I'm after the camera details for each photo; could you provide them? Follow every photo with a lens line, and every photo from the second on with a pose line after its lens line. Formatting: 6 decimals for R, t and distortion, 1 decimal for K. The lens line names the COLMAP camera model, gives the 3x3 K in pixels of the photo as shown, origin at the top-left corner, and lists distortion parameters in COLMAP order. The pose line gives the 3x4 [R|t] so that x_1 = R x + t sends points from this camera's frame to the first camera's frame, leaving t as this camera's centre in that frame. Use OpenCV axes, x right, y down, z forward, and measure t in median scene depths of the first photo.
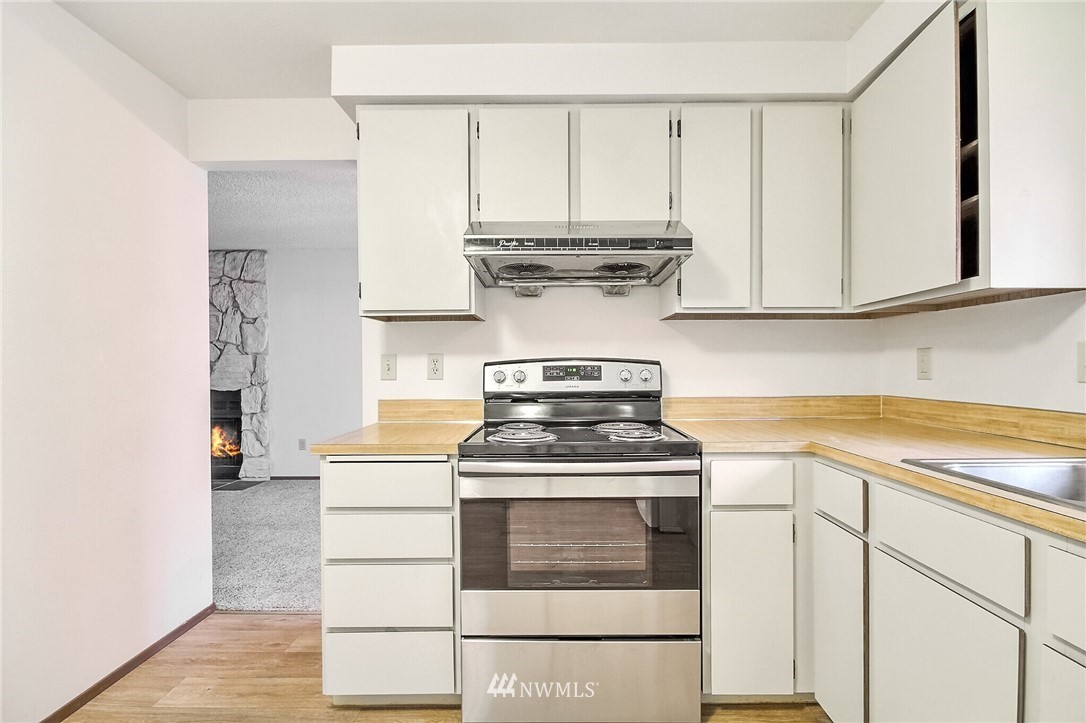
lens RADIAL K [[511.1, 0, 547.5], [0, 511.1, 366.4], [0, 0, 1]] dist [-0.002584, -0.000535]
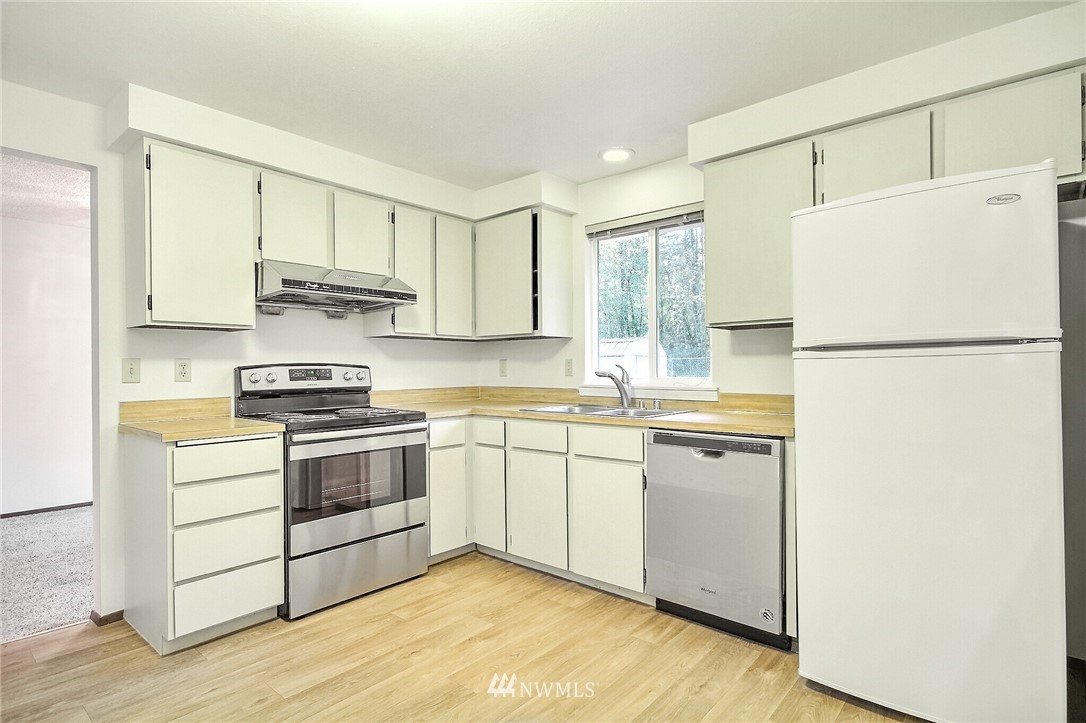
lens RADIAL K [[558.8, 0, 547.9], [0, 558.8, 368.1], [0, 0, 1]] dist [-0.000433, -0.000416]
pose [[0.648954, 0.001140, 0.760827, -0.704704], [0.003453, 0.999984, -0.004443, 0.004585], [-0.760820, 0.005510, 0.648940, -0.450455]]
